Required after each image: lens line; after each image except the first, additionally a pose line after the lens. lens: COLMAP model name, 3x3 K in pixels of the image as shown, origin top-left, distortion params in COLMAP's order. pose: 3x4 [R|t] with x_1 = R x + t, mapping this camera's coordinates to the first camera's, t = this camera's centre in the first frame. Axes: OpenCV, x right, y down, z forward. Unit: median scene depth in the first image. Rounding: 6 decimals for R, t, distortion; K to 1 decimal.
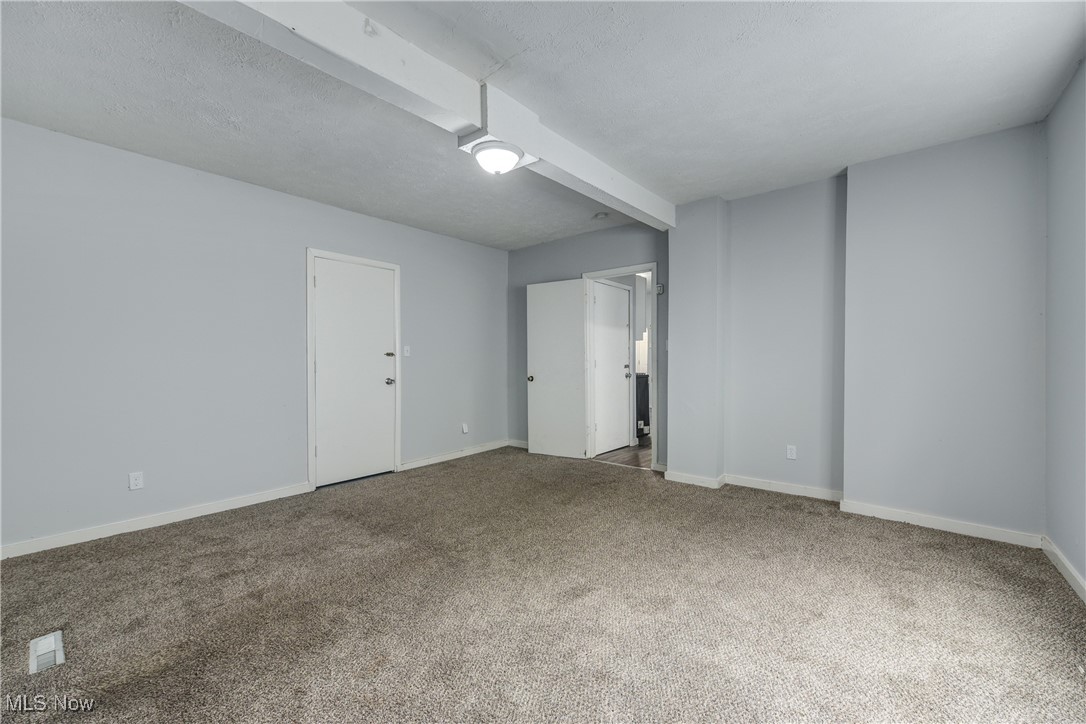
lens RADIAL K [[433.0, 0, 545.2], [0, 433.0, 360.4], [0, 0, 1]] dist [0.002339, -0.000802]
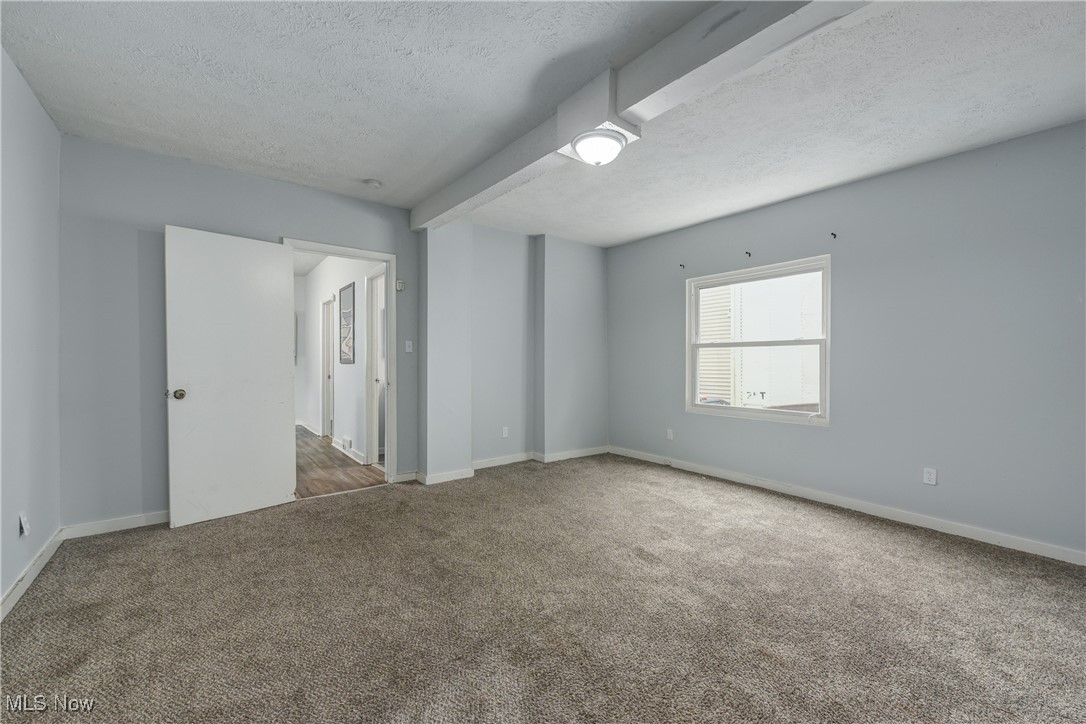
lens RADIAL K [[433.0, 0, 544.4], [0, 433.0, 363.9], [0, 0, 1]] dist [0.002339, -0.000802]
pose [[0.214556, -0.003788, 0.976704, -0.759388], [-0.002841, 0.999986, 0.004503, -0.002763], [-0.976708, -0.003741, 0.214542, 0.656553]]
